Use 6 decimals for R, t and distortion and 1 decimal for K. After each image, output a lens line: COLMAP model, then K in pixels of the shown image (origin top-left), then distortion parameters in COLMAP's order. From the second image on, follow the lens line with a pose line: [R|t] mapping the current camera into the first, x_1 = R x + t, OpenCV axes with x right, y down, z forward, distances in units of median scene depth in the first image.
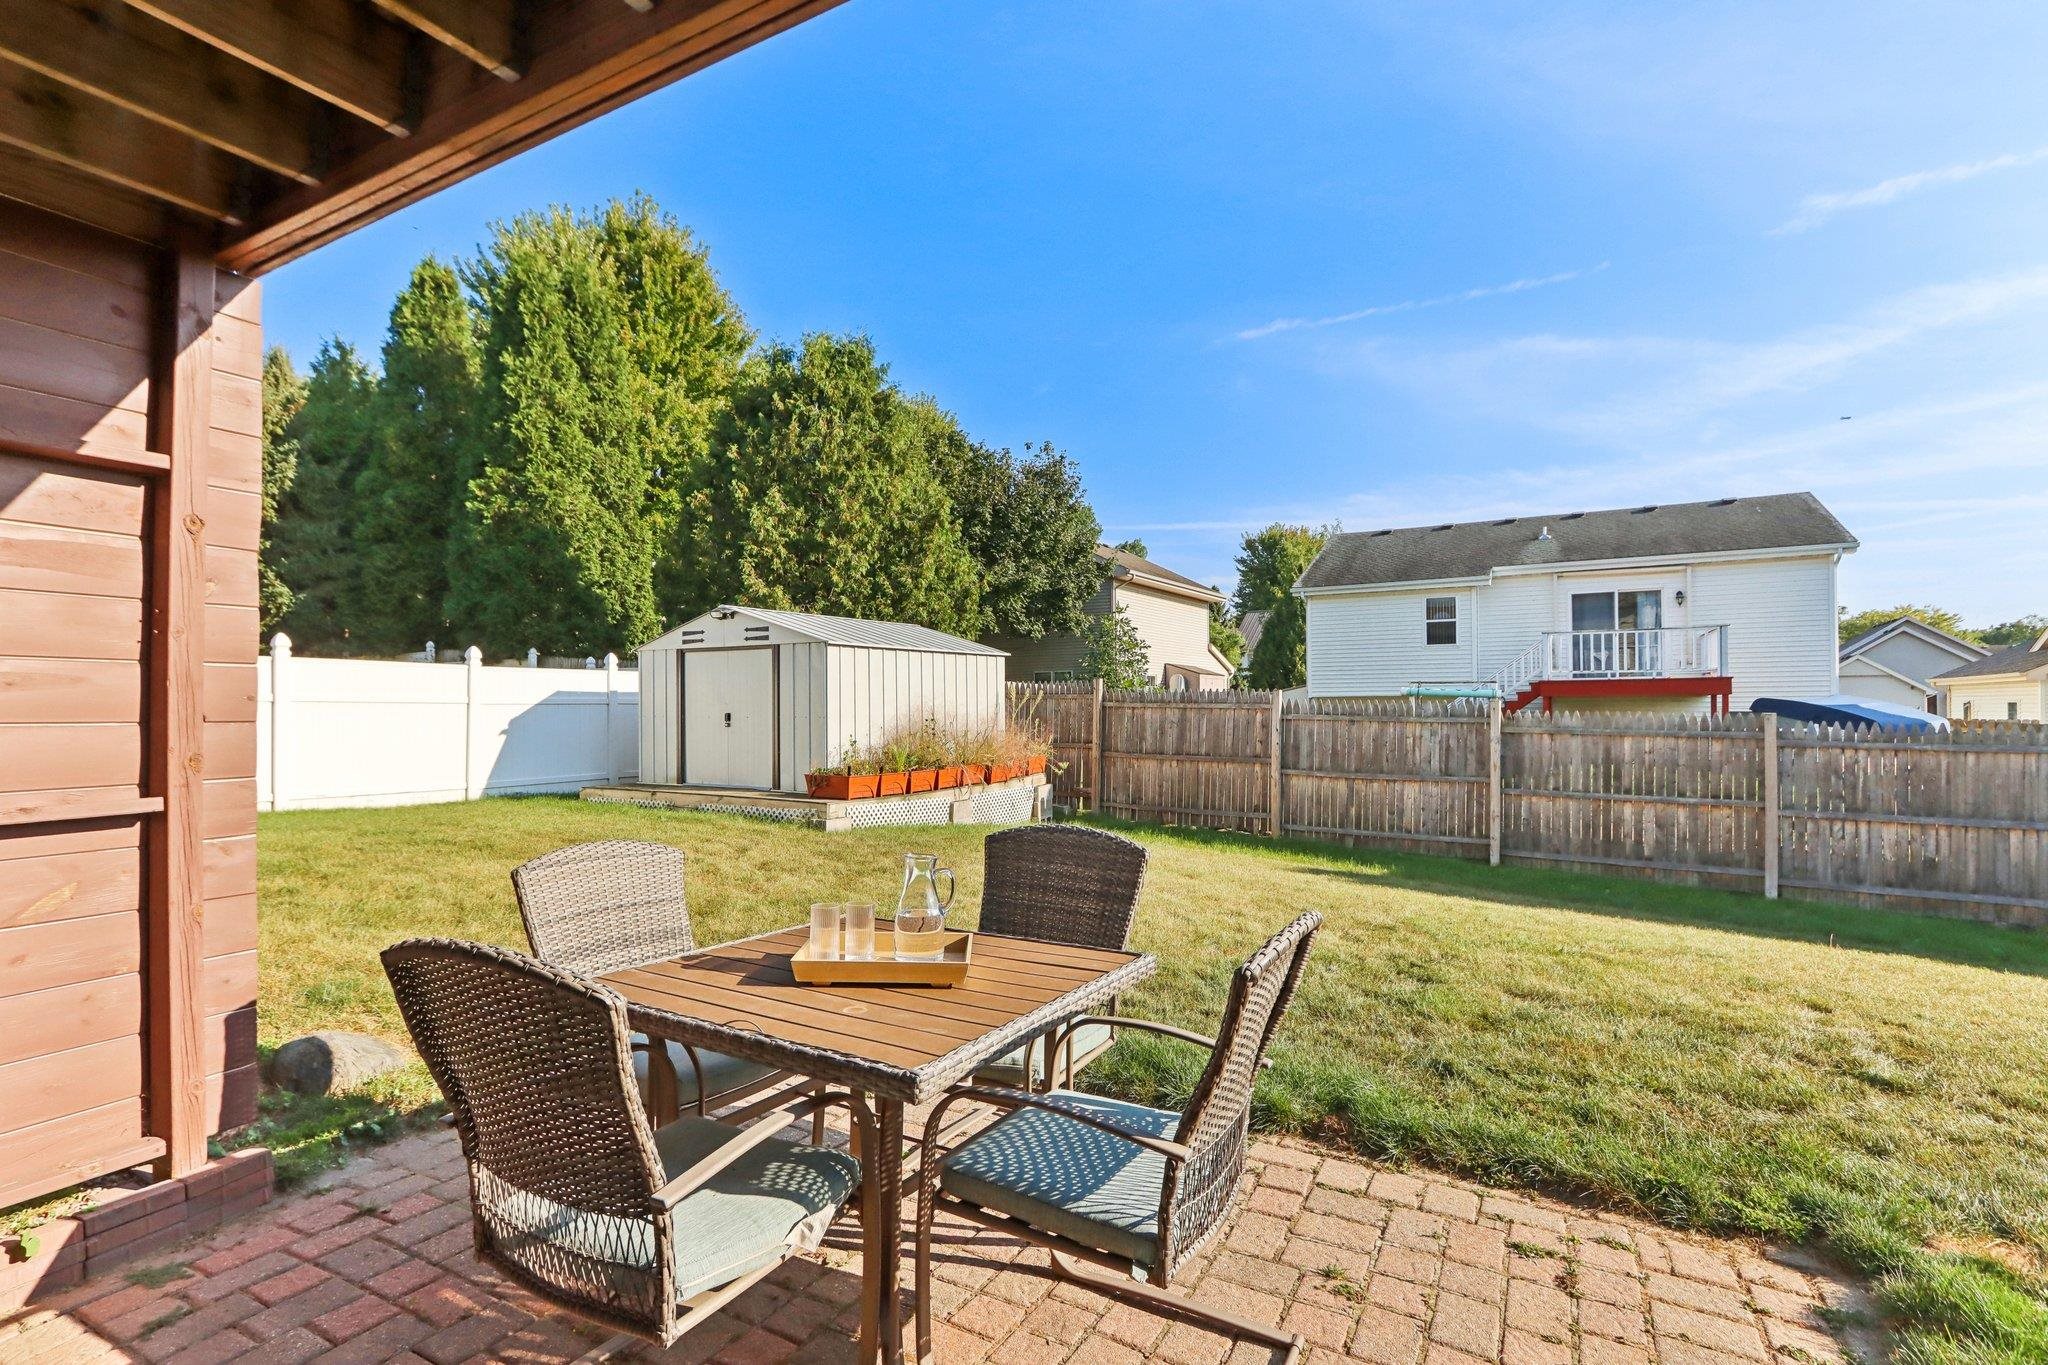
lens RADIAL K [[968.5, 0, 1020.6], [0, 968.5, 698.5], [0, 0, 1]] dist [-0.000568, 0.002186]
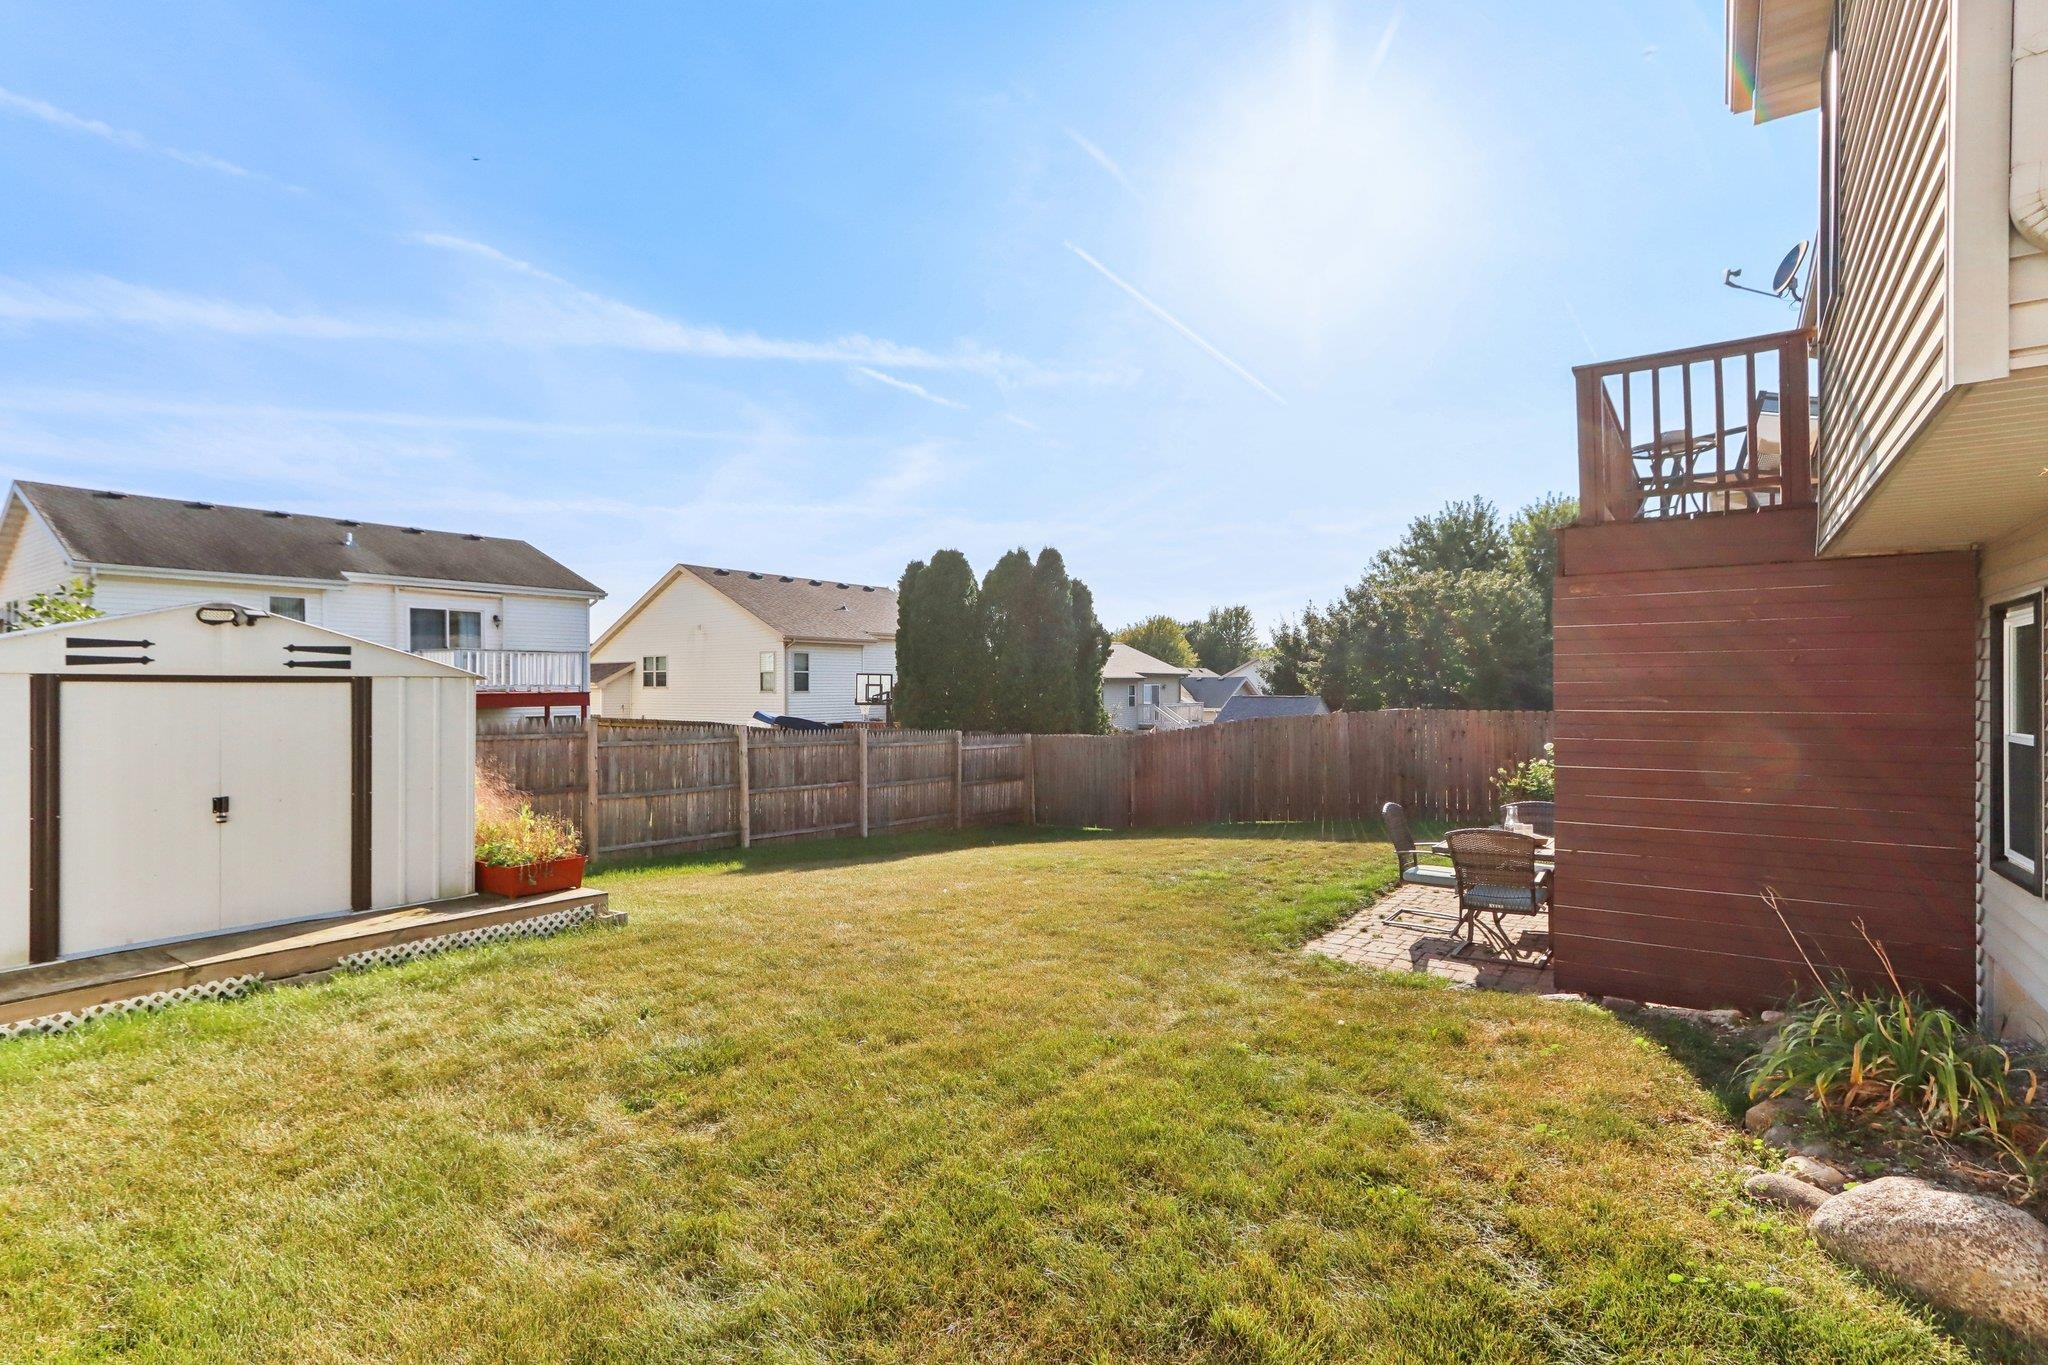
lens RADIAL K [[968.5, 0, 1015.3], [0, 968.5, 685.4], [0, 0, 1]] dist [-0.000568, 0.002186]
pose [[0.095977, 0.005529, 0.995368, -0.769790], [-0.007000, 0.999964, -0.004880, -0.046158], [-0.995359, -0.006499, 0.096012, 0.482628]]
